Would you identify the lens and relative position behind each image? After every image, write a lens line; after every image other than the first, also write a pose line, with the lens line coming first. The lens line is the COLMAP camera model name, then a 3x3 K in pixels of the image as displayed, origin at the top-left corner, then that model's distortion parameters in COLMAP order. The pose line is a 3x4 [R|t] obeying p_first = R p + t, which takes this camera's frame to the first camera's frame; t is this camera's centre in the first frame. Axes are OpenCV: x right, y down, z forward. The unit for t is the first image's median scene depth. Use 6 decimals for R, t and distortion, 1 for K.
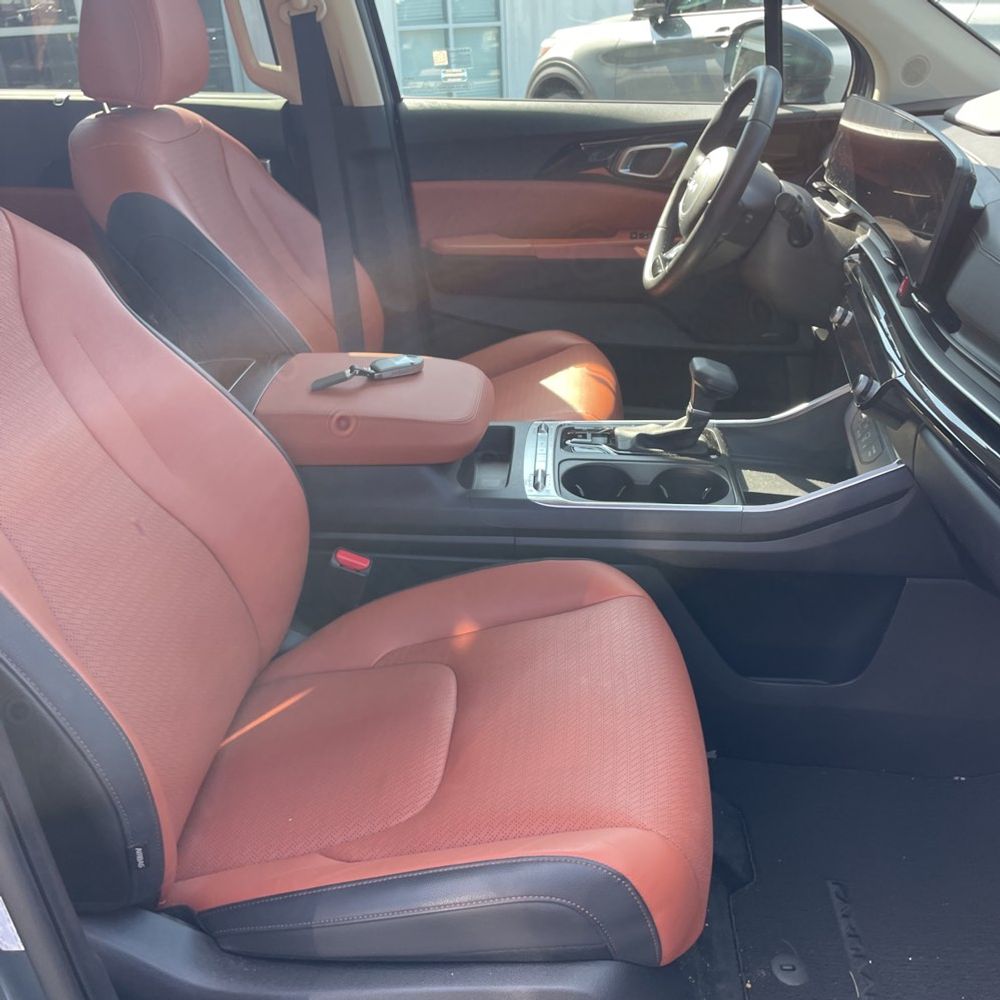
lens RADIAL K [[1005.9, 0, 490.5], [0, 1005.9, 496.2], [0, 0, 1]] dist [0.086634, -0.106587]
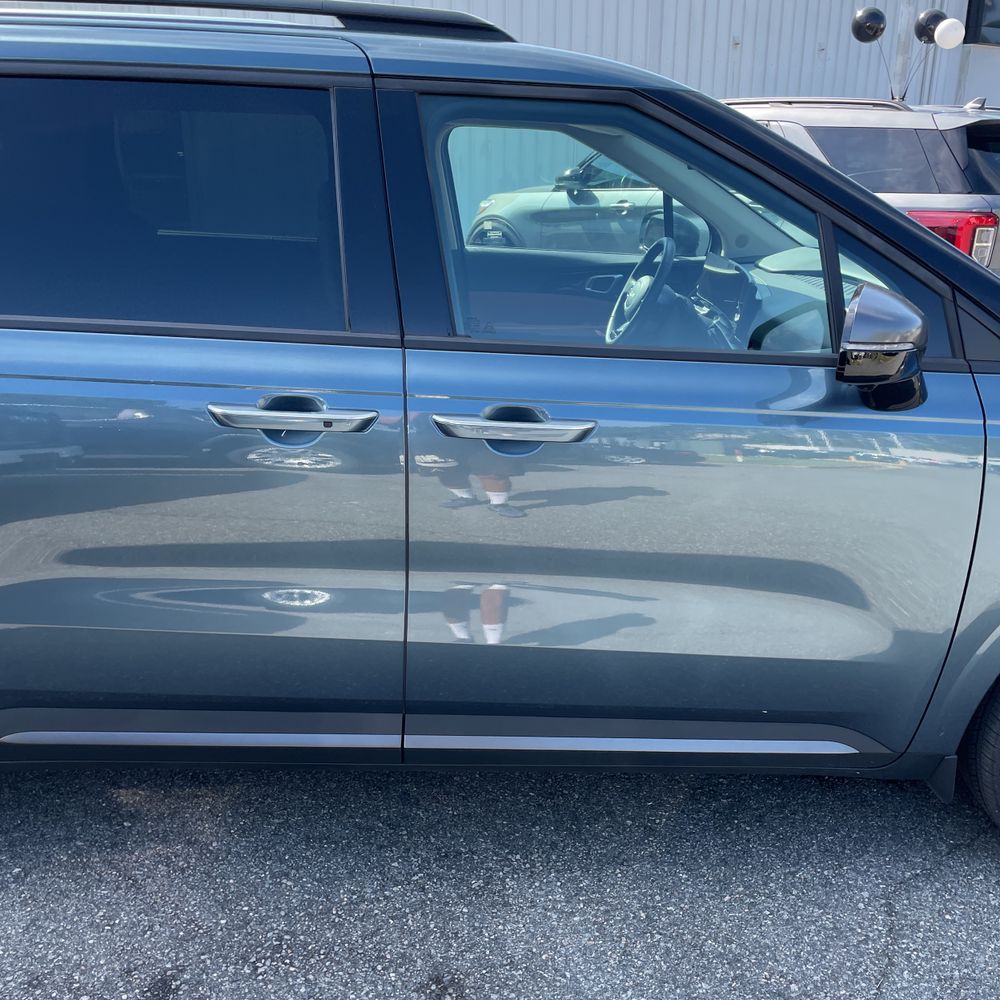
lens RADIAL K [[1006.7, 0, 487.0], [0, 1006.7, 500.6], [0, 0, 1]] dist [0.086003, -0.120546]
pose [[0.994964, 0.008125, 0.099900, -0.248031], [0.004305, 0.992325, -0.123586, 0.301700], [-0.100137, 0.123393, 0.987293, -0.778579]]
